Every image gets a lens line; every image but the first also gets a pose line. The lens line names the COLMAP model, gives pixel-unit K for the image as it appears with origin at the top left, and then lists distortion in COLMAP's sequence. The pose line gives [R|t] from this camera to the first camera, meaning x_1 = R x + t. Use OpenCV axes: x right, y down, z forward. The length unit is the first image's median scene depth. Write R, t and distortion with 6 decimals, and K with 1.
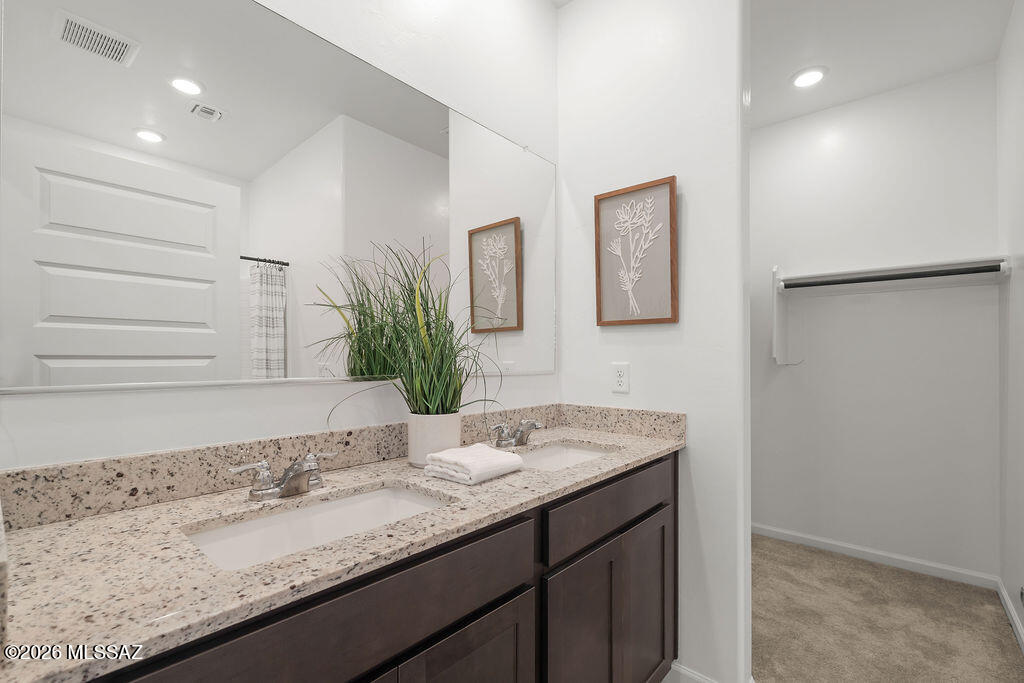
lens RADIAL K [[453.5, 0, 513.5], [0, 453.5, 347.1], [0, 0, 1]] dist [0.000161, 0.000013]
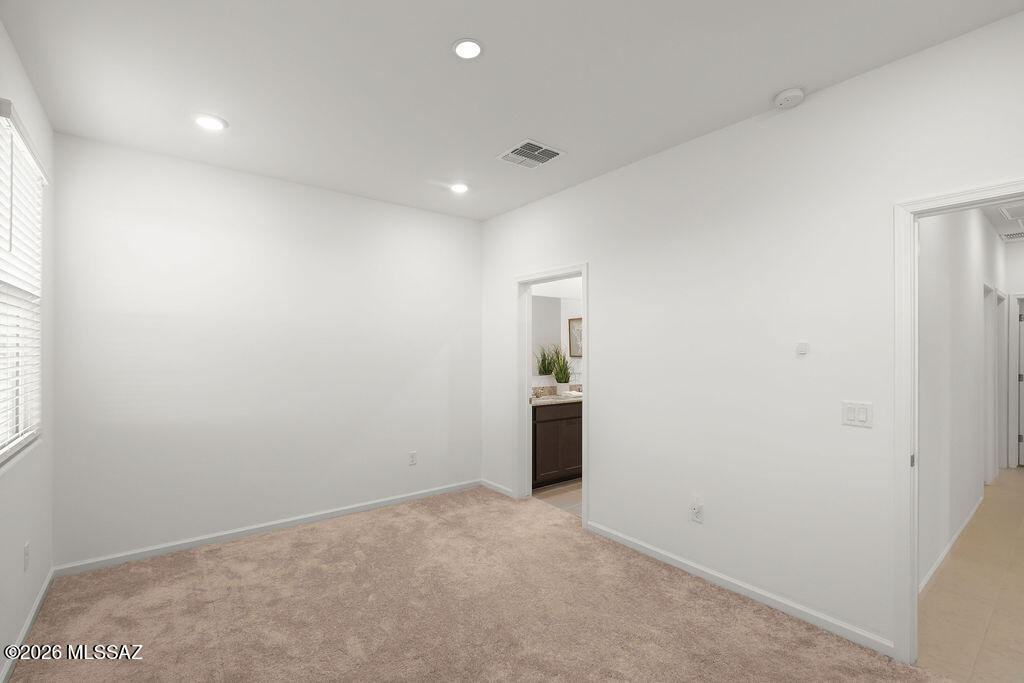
lens RADIAL K [[453.5, 0, 512.7], [0, 453.5, 344.7], [0, 0, 1]] dist [0.000161, 0.000013]
pose [[0.981753, -0.000994, -0.190157, 0.145878], [0.002795, 0.999954, 0.009202, -0.219672], [0.190139, -0.009565, 0.981711, -2.841736]]
